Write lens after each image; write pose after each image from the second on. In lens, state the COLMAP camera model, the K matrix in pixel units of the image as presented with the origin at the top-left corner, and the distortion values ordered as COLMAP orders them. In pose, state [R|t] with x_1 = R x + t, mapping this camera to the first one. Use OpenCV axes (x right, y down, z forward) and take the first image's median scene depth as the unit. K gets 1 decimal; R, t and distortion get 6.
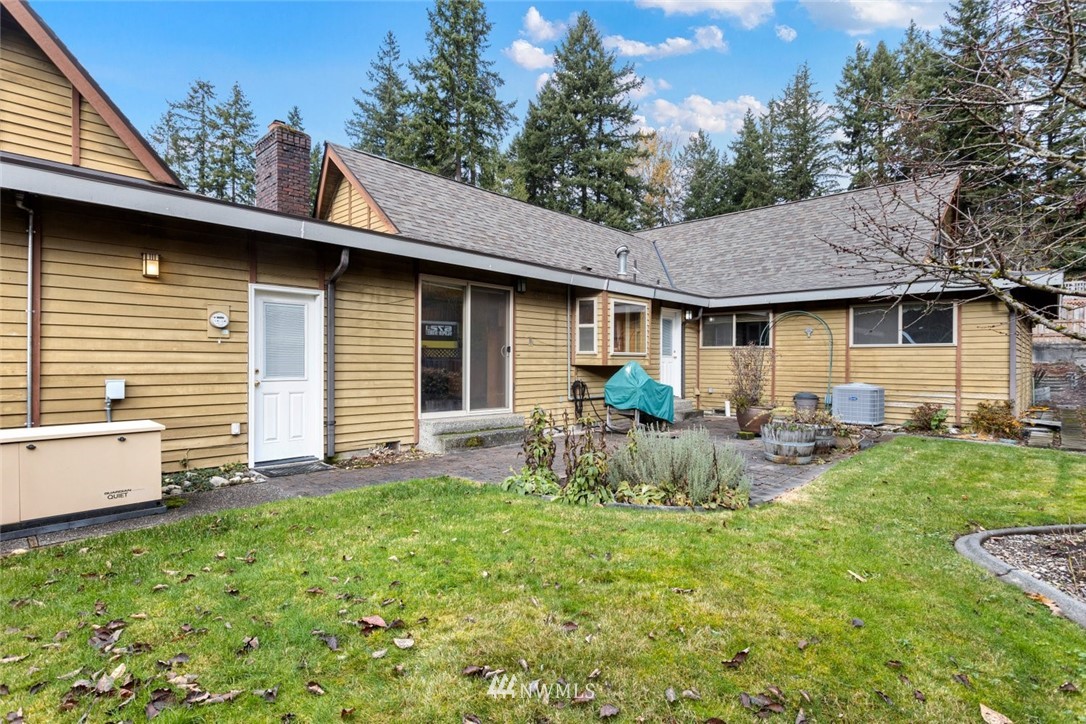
lens RADIAL K [[534.4, 0, 543.0], [0, 534.4, 362.0], [0, 0, 1]] dist [-0.013196, 0.001291]
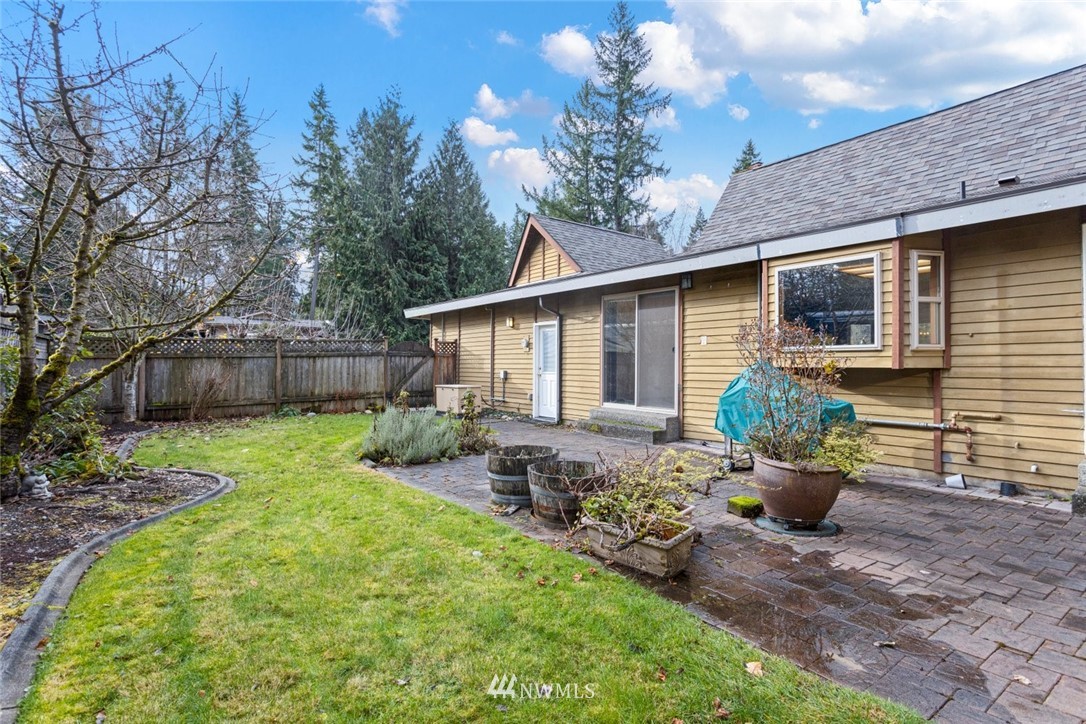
lens RADIAL K [[534.4, 0, 543.0], [0, 534.4, 362.0], [0, 0, 1]] dist [-0.013196, 0.001291]
pose [[-0.163417, -0.016161, -0.986425, 1.184334], [-0.012086, 0.999824, -0.014379, 0.019854], [0.986483, 0.009572, -0.163583, 1.161293]]
